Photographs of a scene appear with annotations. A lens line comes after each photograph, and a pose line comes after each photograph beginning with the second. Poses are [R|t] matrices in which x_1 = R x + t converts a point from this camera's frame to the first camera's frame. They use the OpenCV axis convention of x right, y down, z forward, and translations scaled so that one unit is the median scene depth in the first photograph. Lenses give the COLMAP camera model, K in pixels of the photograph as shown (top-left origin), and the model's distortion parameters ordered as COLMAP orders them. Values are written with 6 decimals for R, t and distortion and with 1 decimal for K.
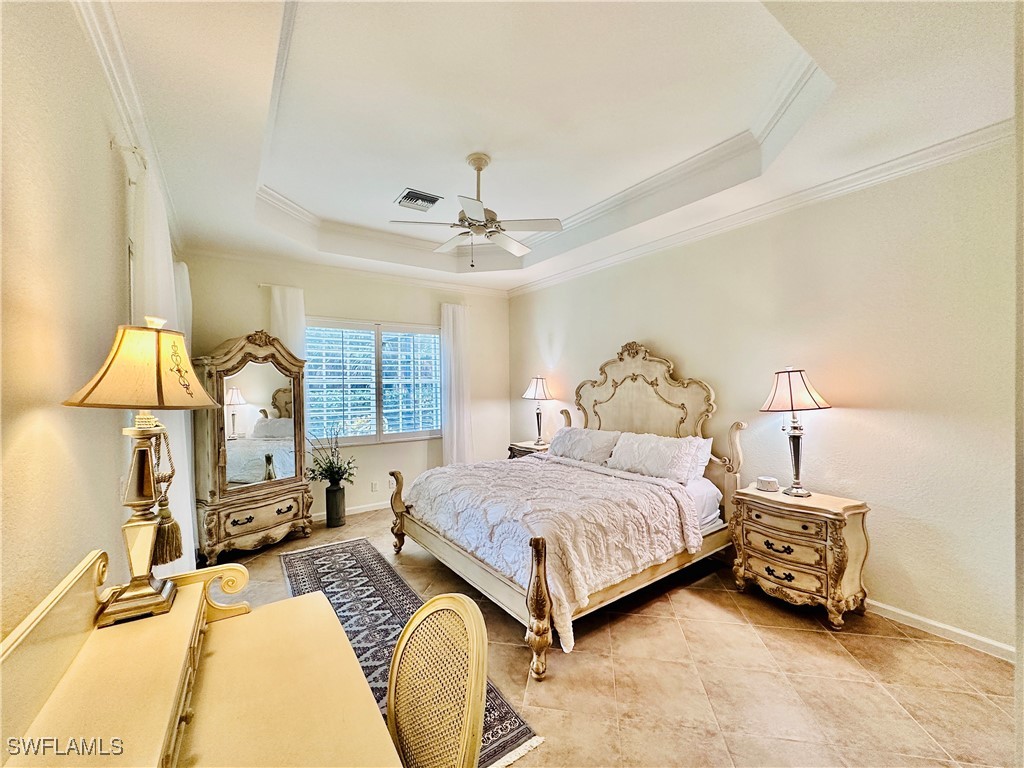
lens RADIAL K [[410.2, 0, 511.1], [0, 410.2, 385.8], [0, 0, 1]] dist [-0.000575, 0.000672]
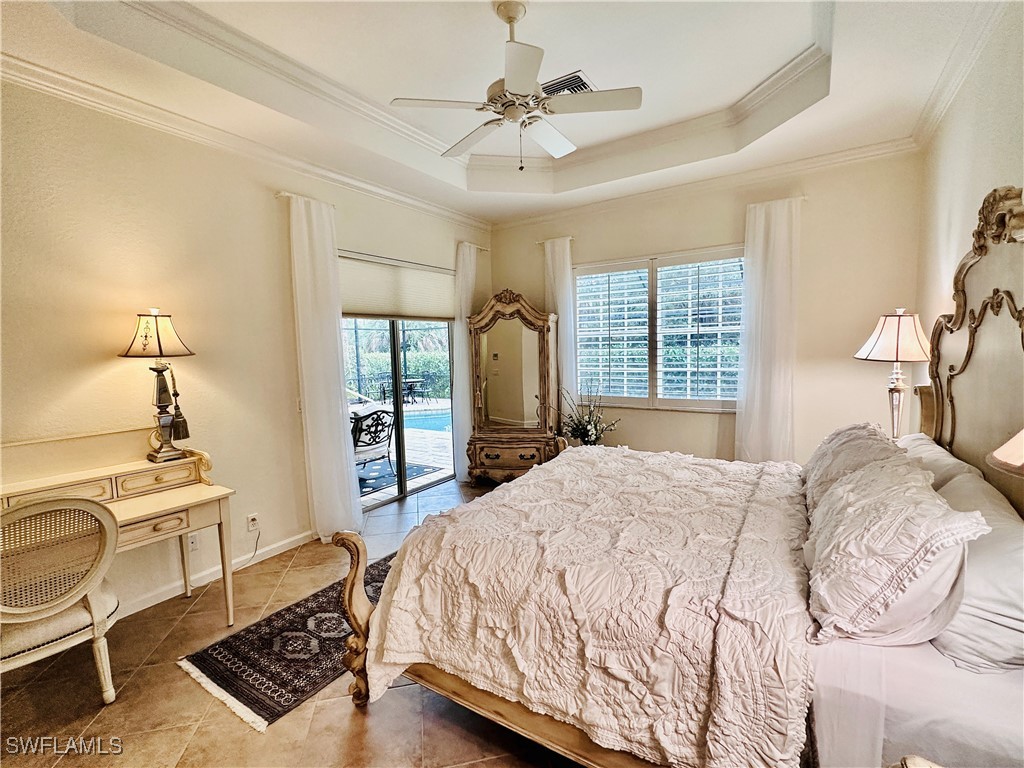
lens RADIAL K [[461.4, 0, 513.6], [0, 461.4, 386.9], [0, 0, 1]] dist [-0.000822, -0.000515]
pose [[0.382151, 0.083233, -0.920344, 0.531346], [0.019497, 0.994988, 0.098079, 0.003410], [0.923894, -0.055425, 0.378613, 0.528775]]
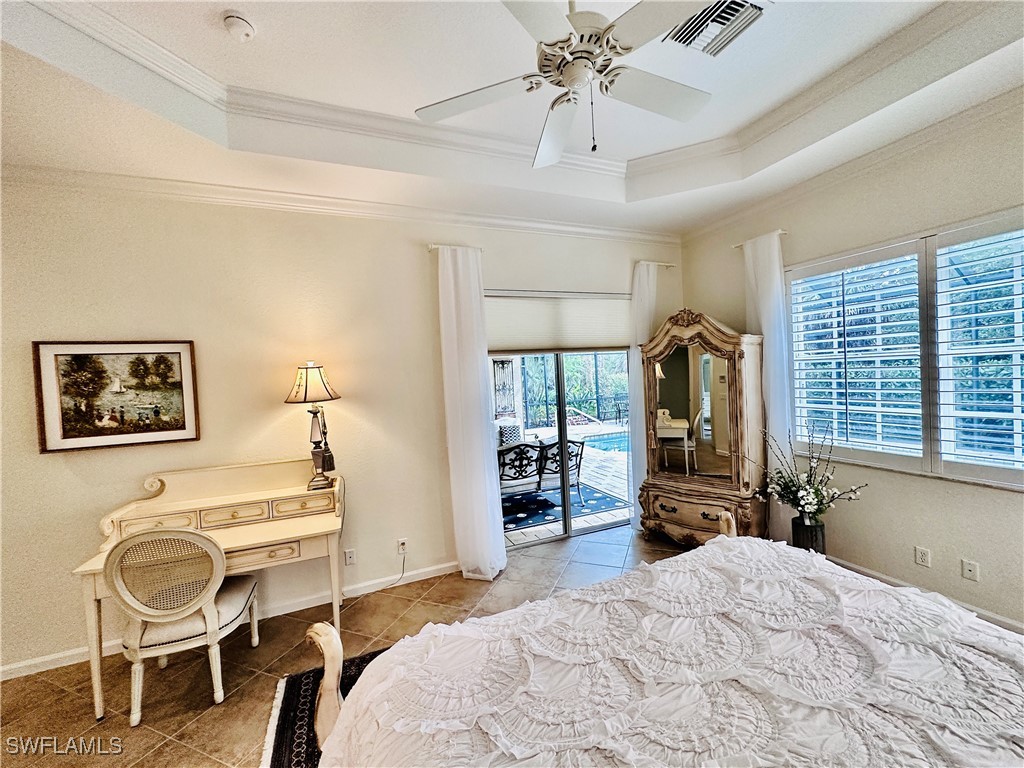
lens RADIAL K [[410.2, 0, 513.3], [0, 410.2, 386.1], [0, 0, 1]] dist [-0.000575, 0.000672]
pose [[-0.198993, 0.050005, -0.978724, 0.346119], [0.051213, 0.997863, 0.040571, -0.021230], [0.978662, -0.042051, -0.201129, 0.789760]]
